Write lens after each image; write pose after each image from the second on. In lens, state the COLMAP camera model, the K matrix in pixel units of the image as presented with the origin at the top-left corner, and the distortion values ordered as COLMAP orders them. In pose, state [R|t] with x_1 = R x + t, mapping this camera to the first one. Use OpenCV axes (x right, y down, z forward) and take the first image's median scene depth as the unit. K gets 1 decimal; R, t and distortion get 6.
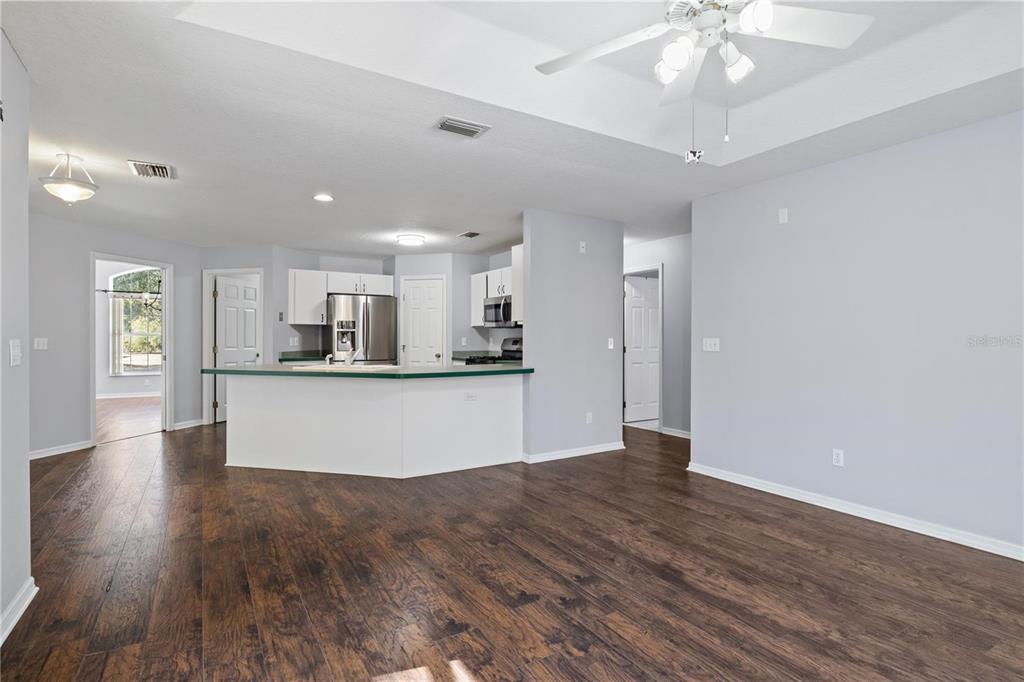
lens RADIAL K [[509.8, 0, 505.6], [0, 509.8, 340.2], [0, 0, 1]] dist [-0.007090, 0.000005]
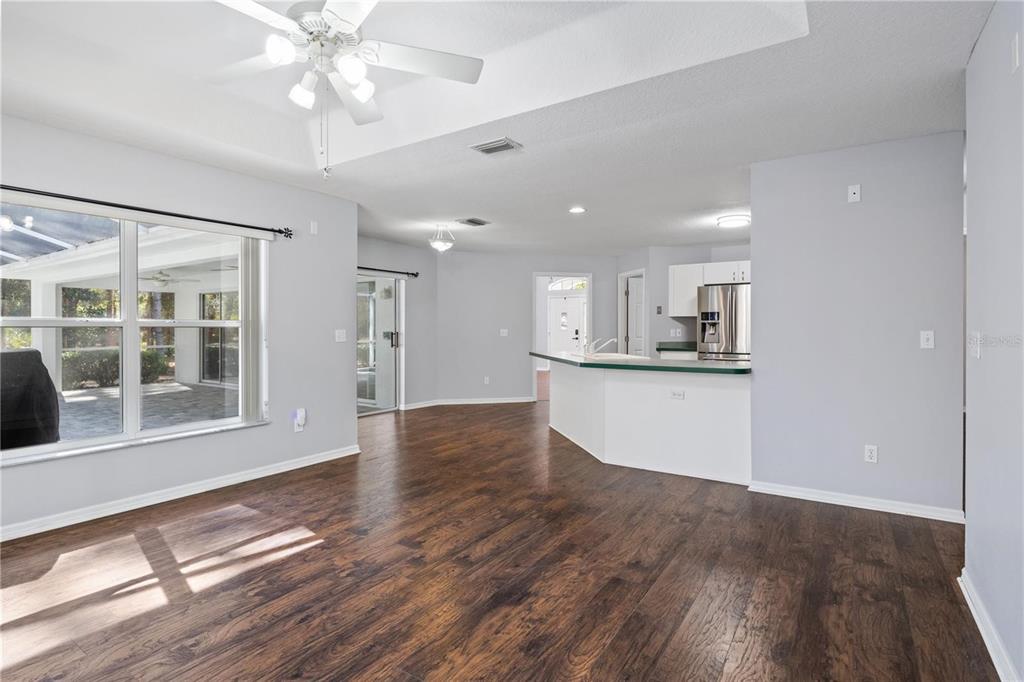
lens RADIAL K [[509.8, 0, 505.3], [0, 509.8, 329.8], [0, 0, 1]] dist [-0.007090, 0.000005]
pose [[0.422366, 0.002926, -0.906421, 0.973443], [-0.005789, 0.999983, 0.000530, -0.004180], [0.906407, 0.005023, 0.422376, 0.541219]]
